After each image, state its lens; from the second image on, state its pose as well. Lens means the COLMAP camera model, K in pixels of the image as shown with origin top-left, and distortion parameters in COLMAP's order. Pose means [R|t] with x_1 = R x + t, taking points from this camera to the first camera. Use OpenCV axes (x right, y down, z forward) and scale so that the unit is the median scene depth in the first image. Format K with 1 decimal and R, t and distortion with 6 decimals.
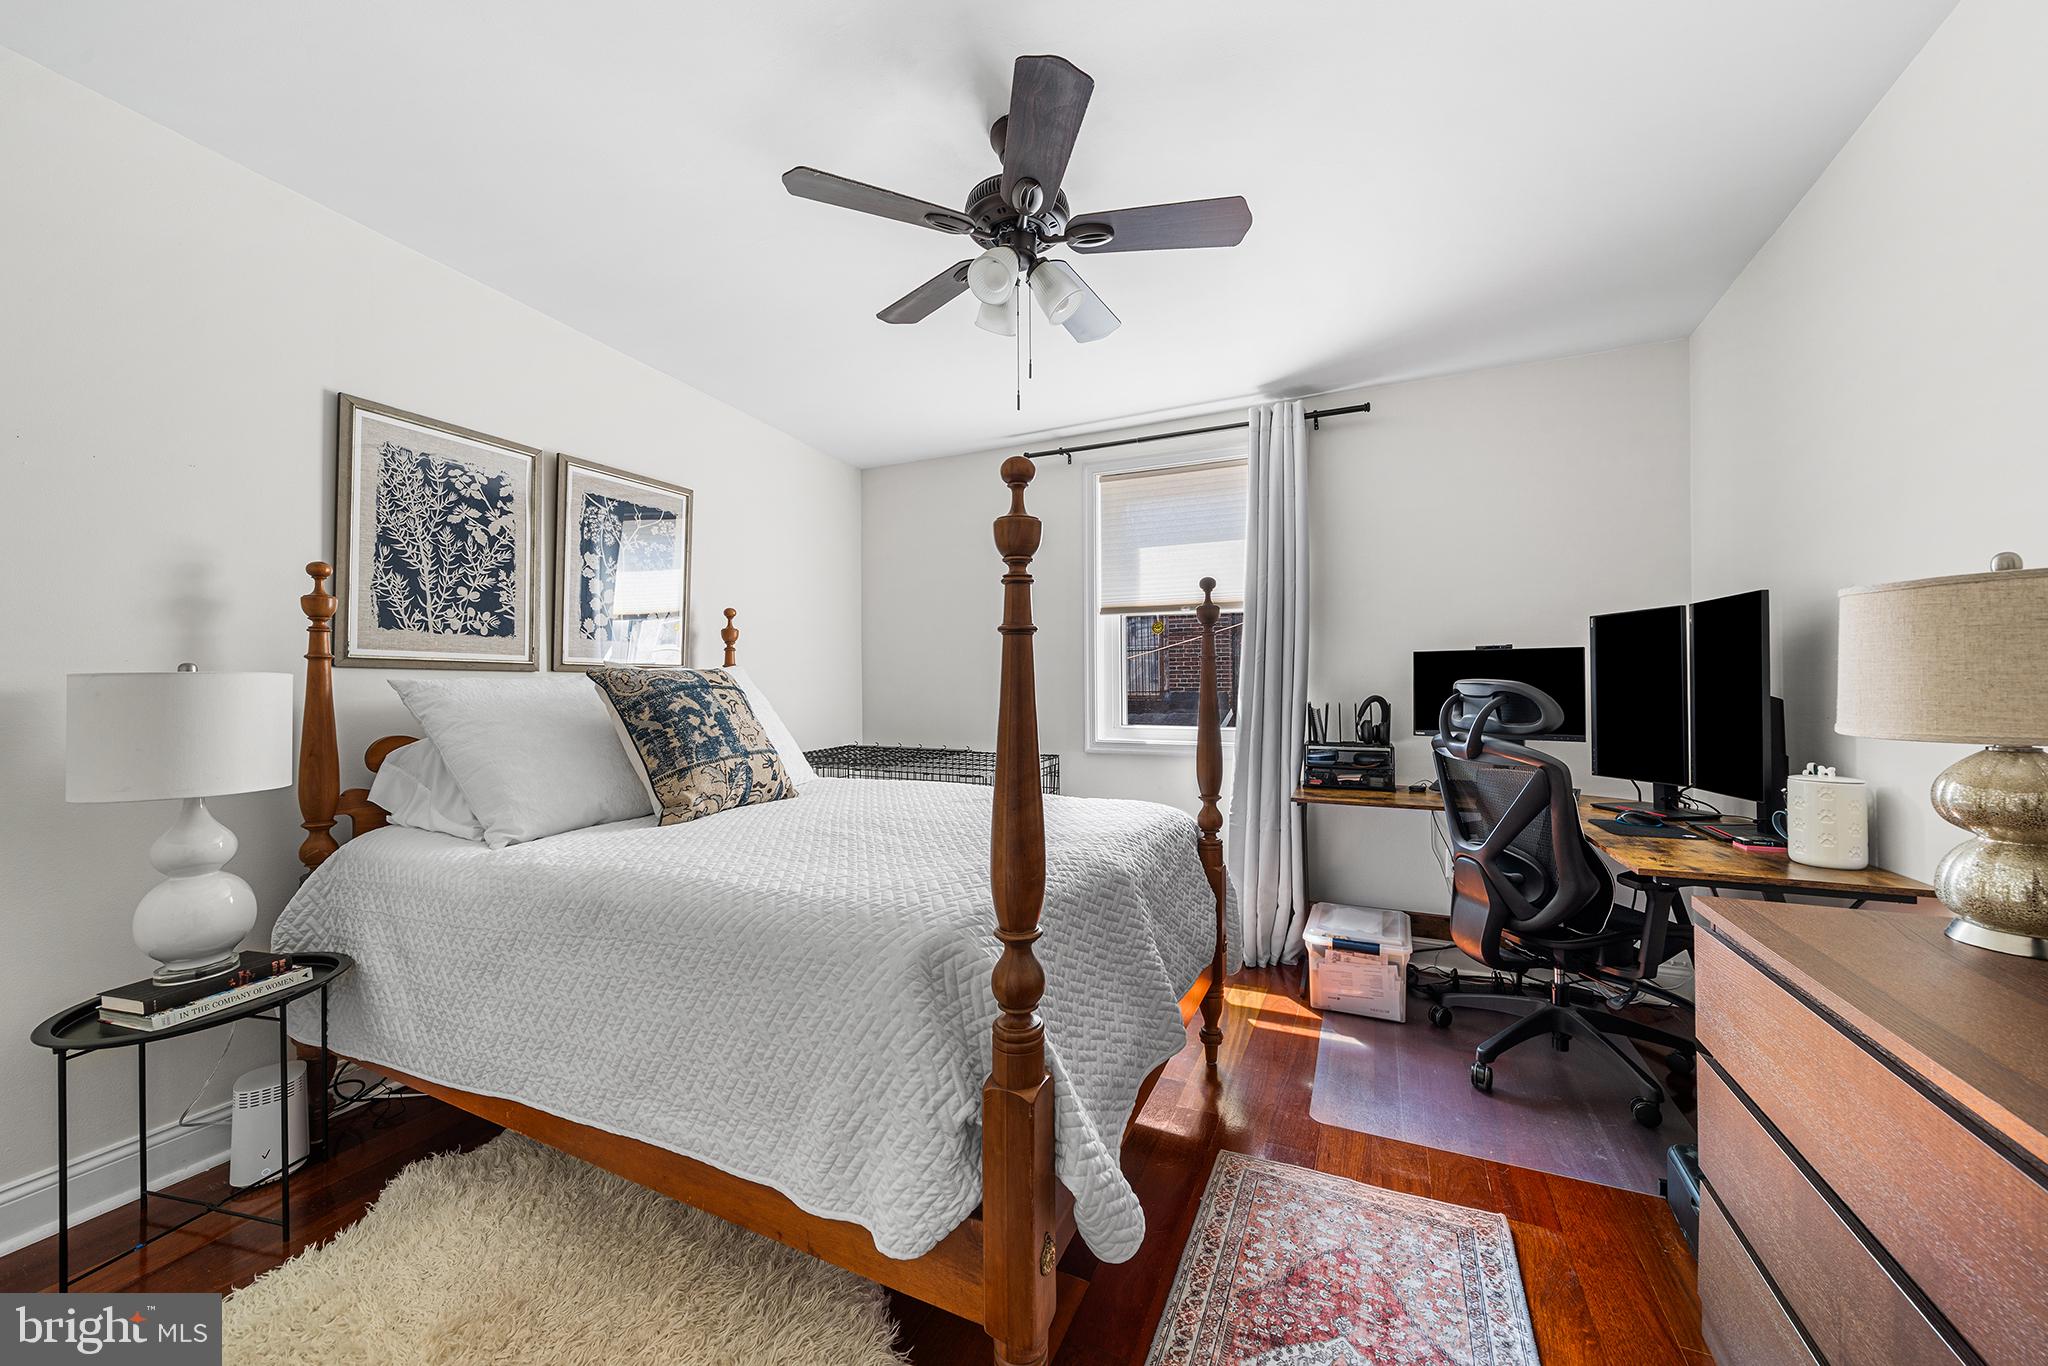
lens RADIAL K [[778.0, 0, 1031.3], [0, 778.0, 678.0], [0, 0, 1]] dist [-0.002603, -0.000043]
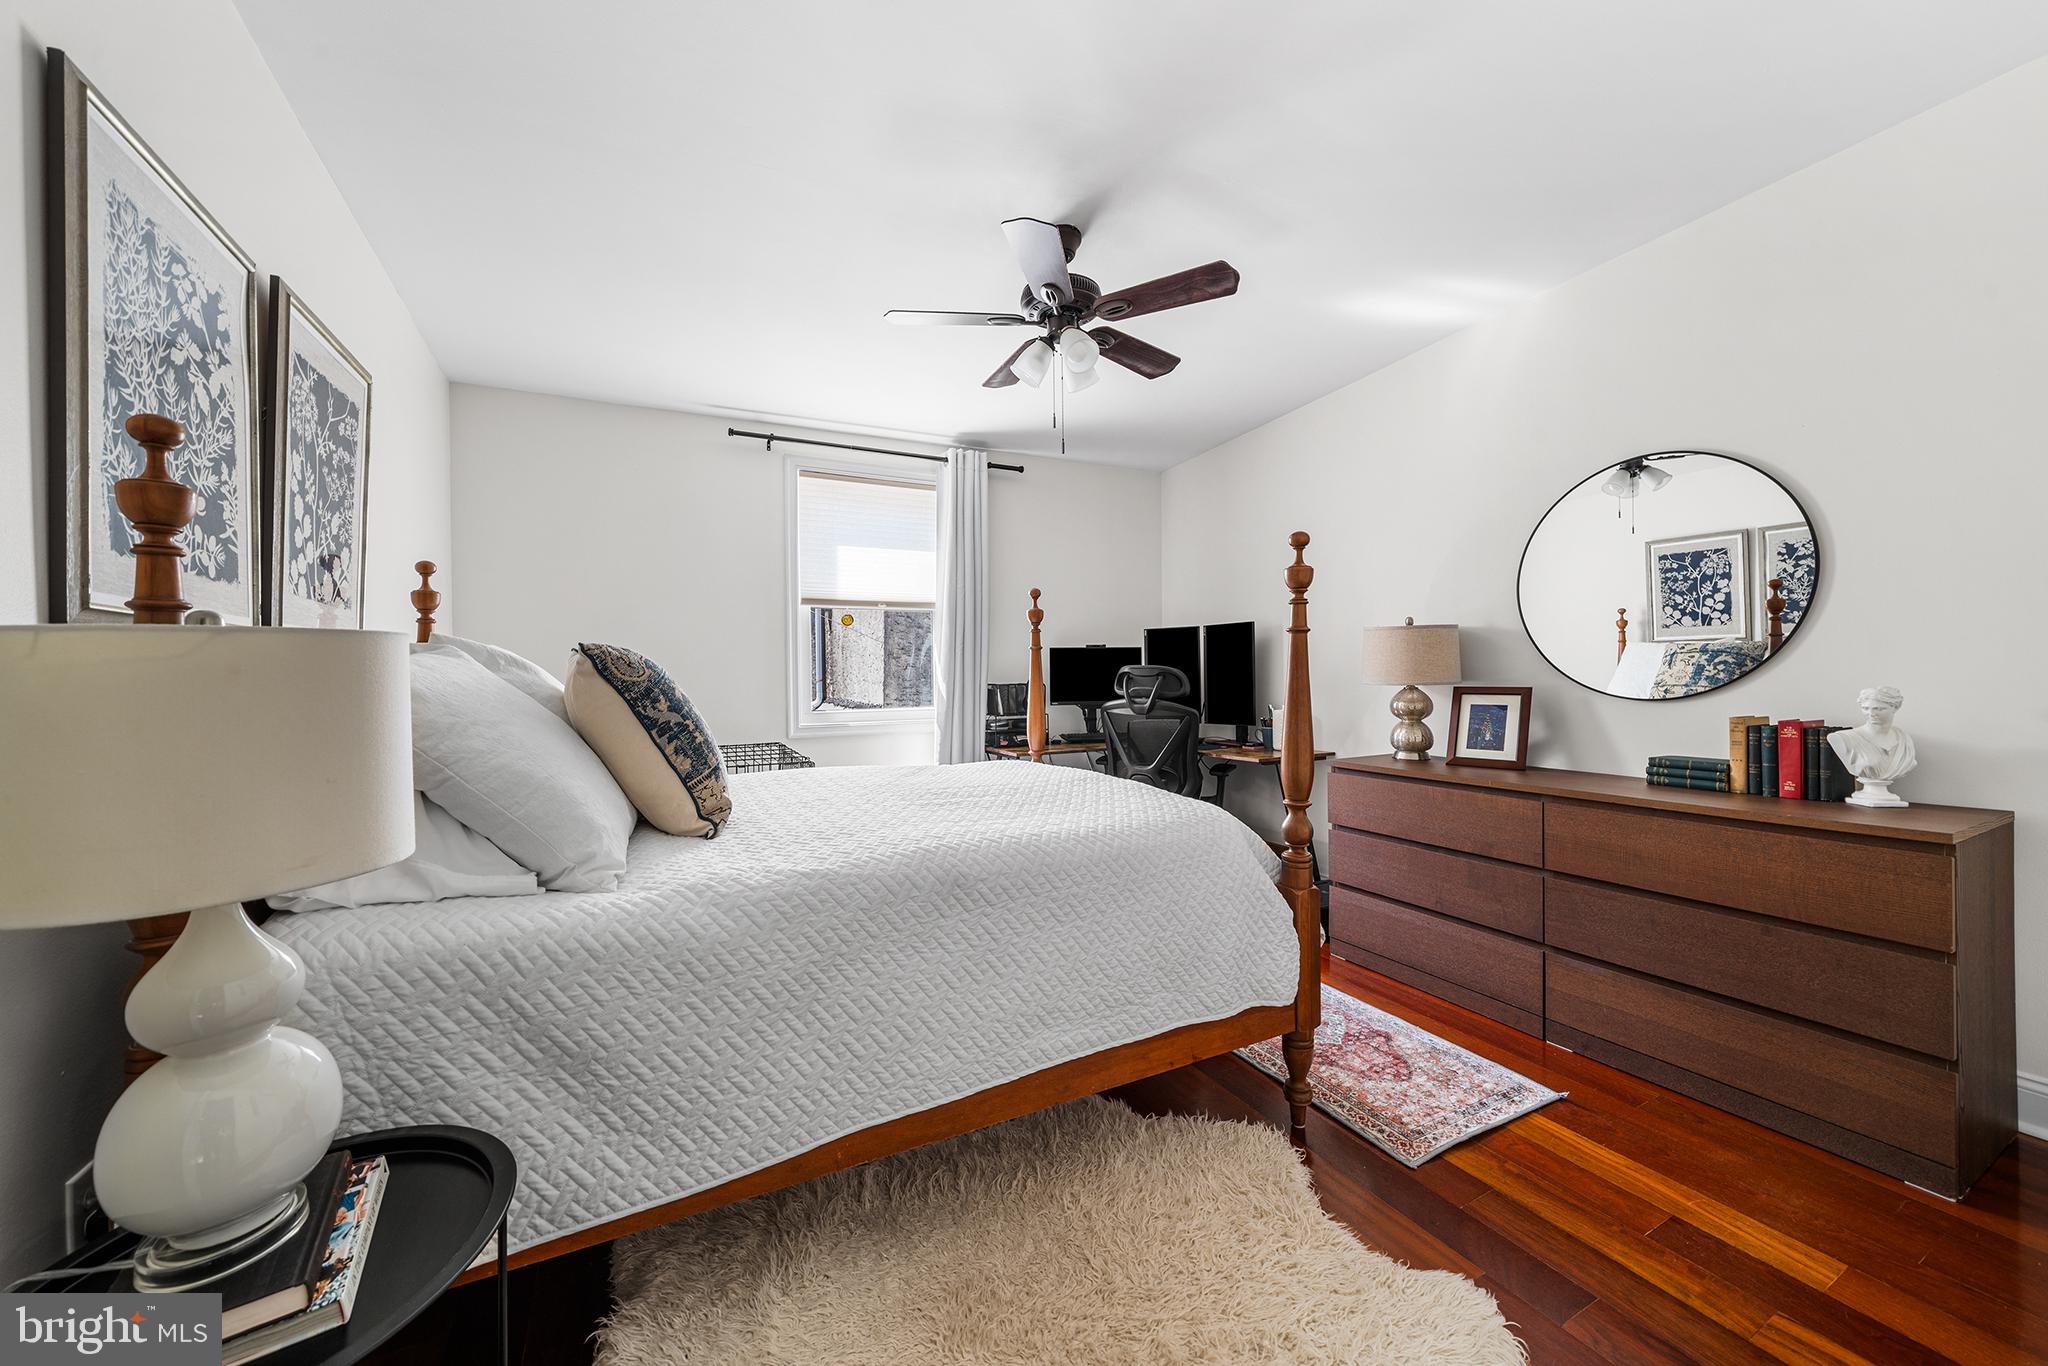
lens RADIAL K [[778.0, 0, 1031.3], [0, 778.0, 678.0], [0, 0, 1]] dist [-0.002603, -0.000043]
pose [[0.587835, -0.007984, 0.808941, -0.808653], [0.003607, 0.999967, 0.007248, 0.014057], [-0.808973, -0.001343, 0.587845, 0.206433]]
